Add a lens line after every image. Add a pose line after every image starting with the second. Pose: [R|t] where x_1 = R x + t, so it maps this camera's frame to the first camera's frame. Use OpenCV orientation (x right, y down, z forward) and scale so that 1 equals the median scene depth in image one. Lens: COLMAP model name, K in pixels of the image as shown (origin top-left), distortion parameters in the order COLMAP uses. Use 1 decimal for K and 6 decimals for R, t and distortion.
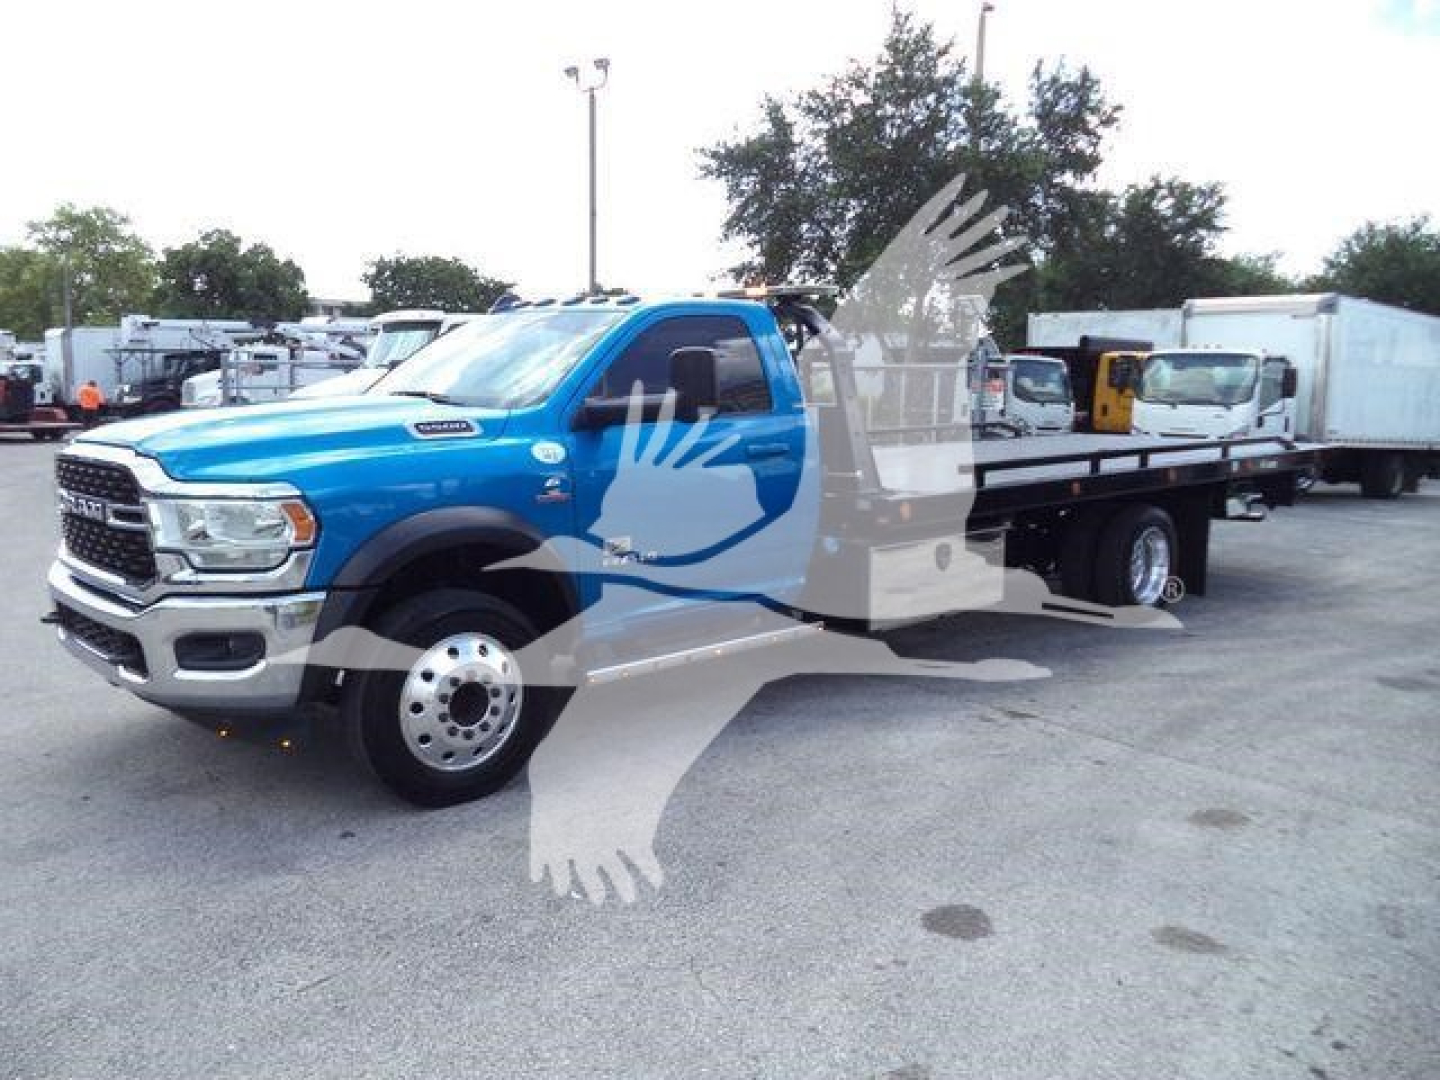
lens RADIAL K [[1181.1, 0, 710.7], [0, 1181.1, 541.8], [0, 0, 1]] dist [-0.028427, 0.008905]
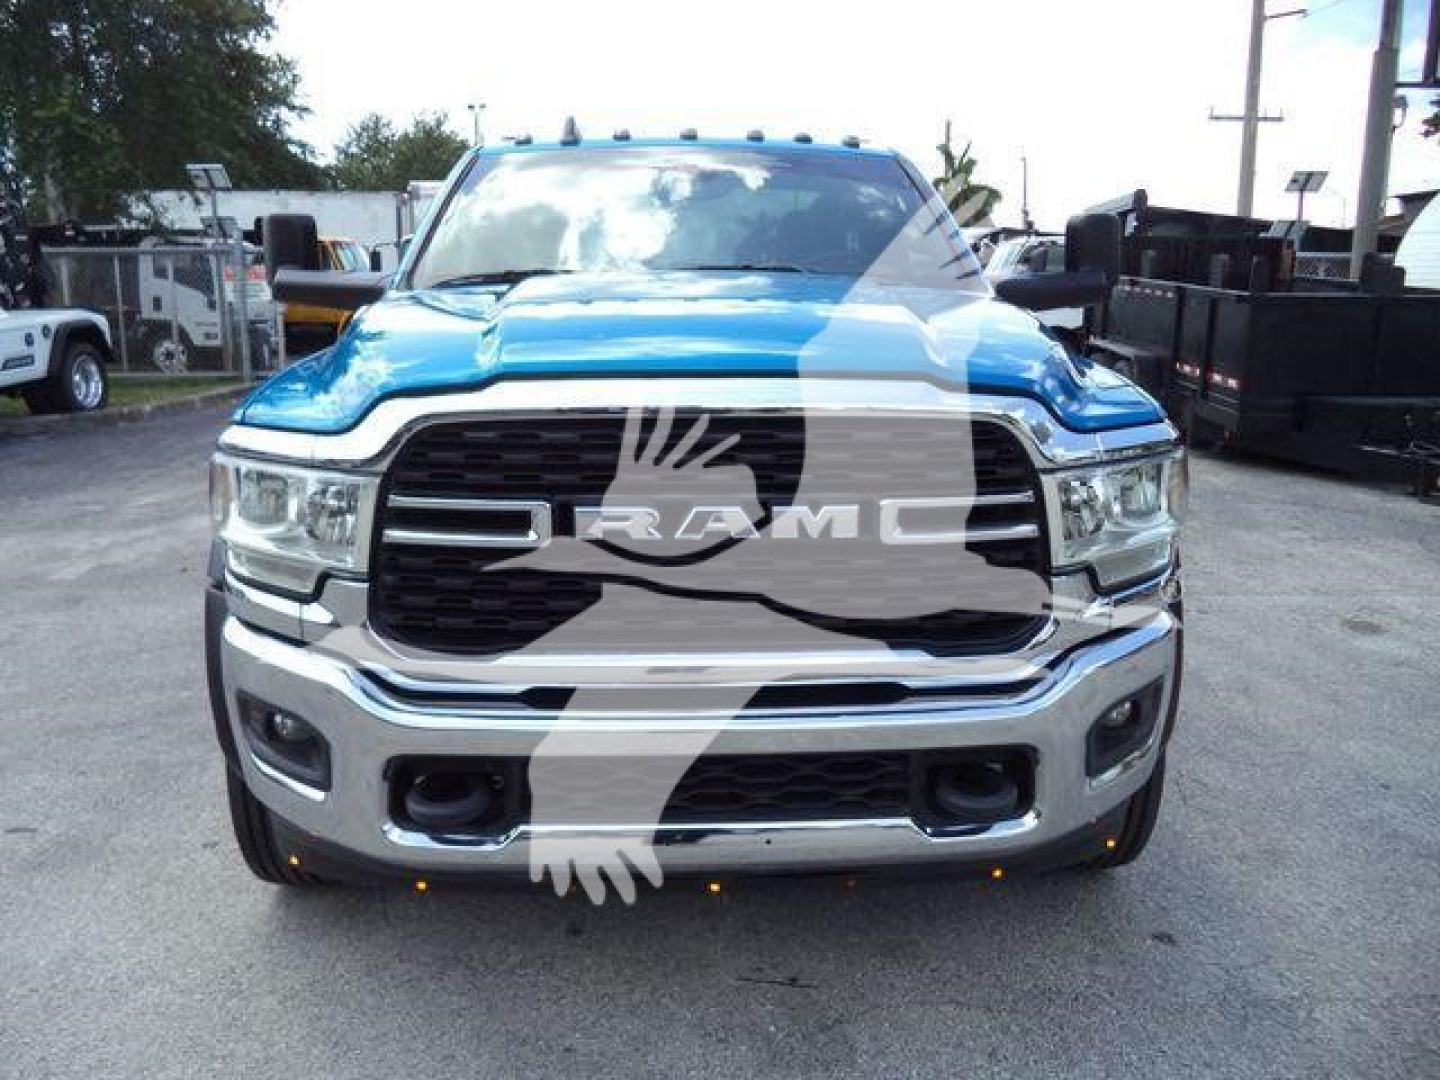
lens RADIAL K [[1167.2, 0, 700.8], [0, 1167.2, 544.2], [0, 0, 1]] dist [-0.013236, 0.000077]
pose [[0.673043, -0.171288, 0.719495, -0.158381], [0.101295, 0.984994, 0.139739, -0.015417], [-0.732634, -0.021170, 0.680294, 0.129074]]
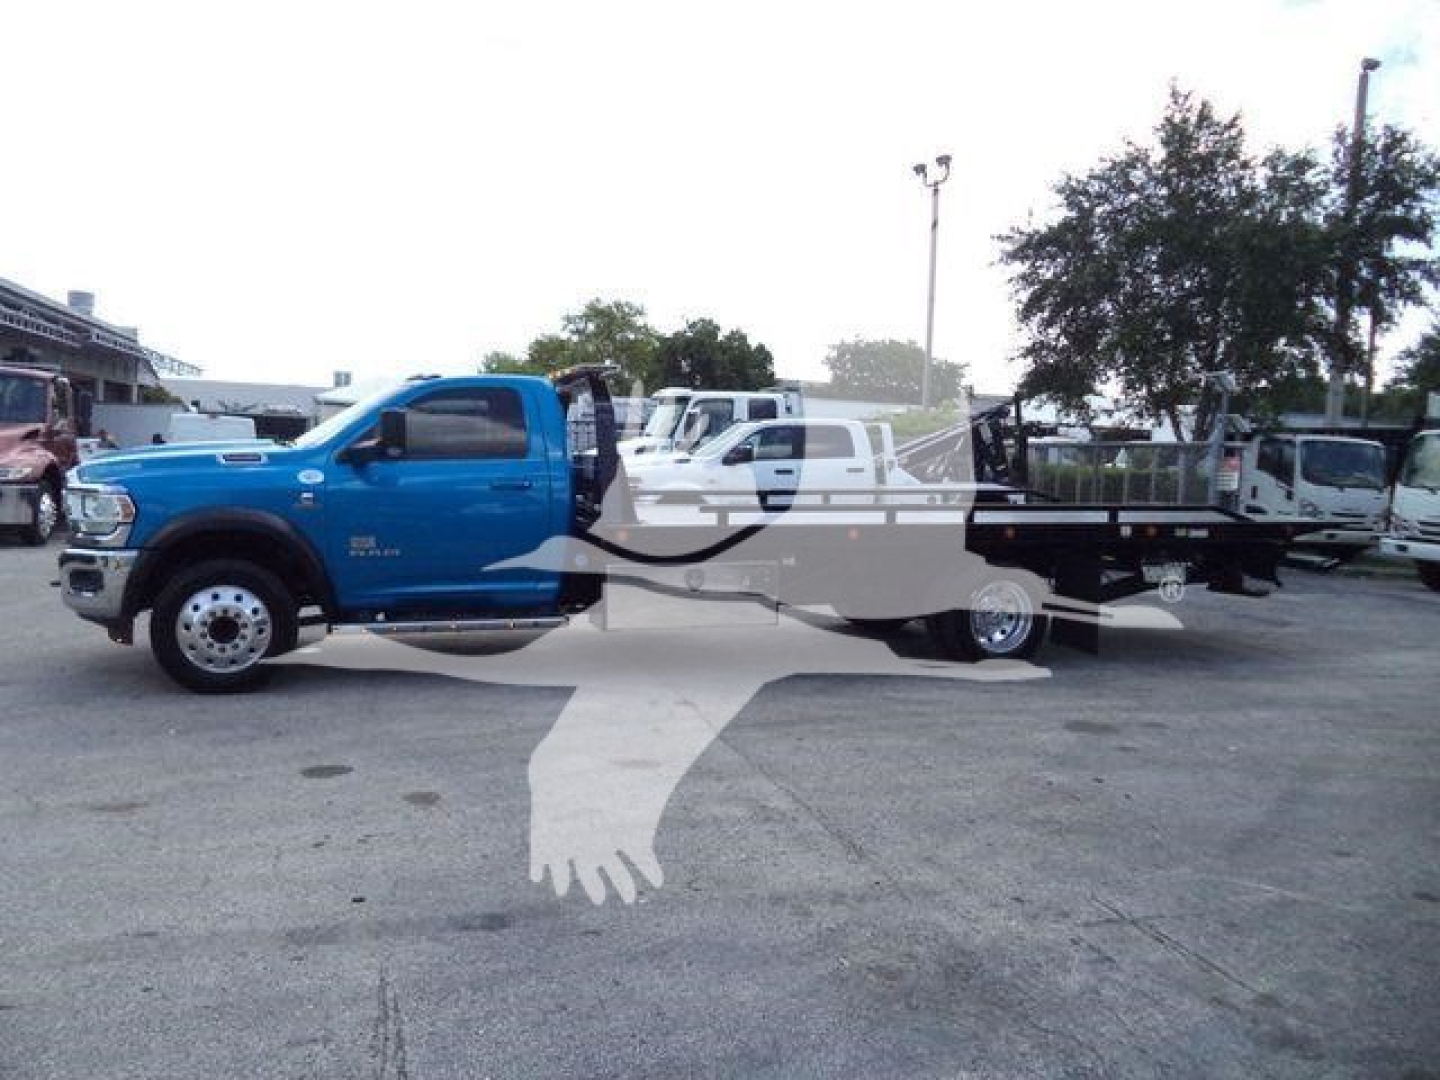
lens RADIAL K [[1167.2, 0, 700.8], [0, 1167.2, 544.2], [0, 0, 1]] dist [-0.013236, 0.000077]
pose [[0.915992, 0.050257, -0.398035, 0.181894], [-0.075303, 0.996027, -0.047533, 0.008870], [0.394065, 0.073513, 0.916138, -0.034779]]
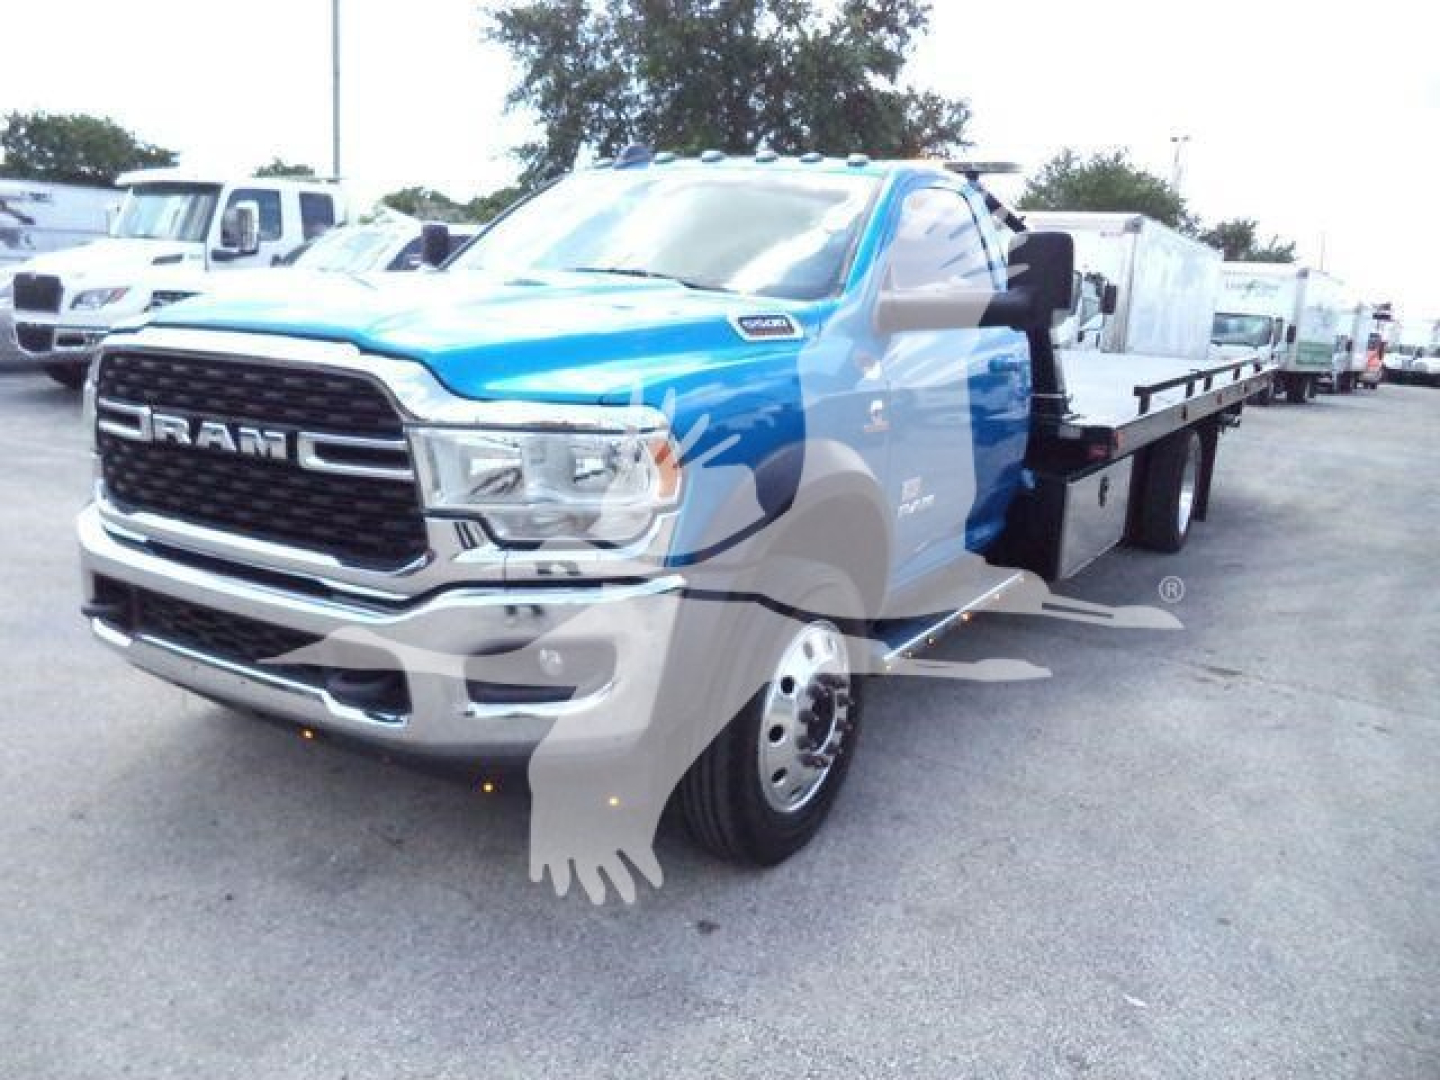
lens RADIAL K [[1187.0, 0, 720.0], [0, 1187.0, 540.0], [0, 0, 1]] dist [-0.009651, -0.056153]
pose [[0.963010, -0.012988, 0.269152, -0.082724], [-0.009036, 0.996719, 0.080429, -0.005017], [-0.269313, -0.079886, 0.959734, 0.061224]]
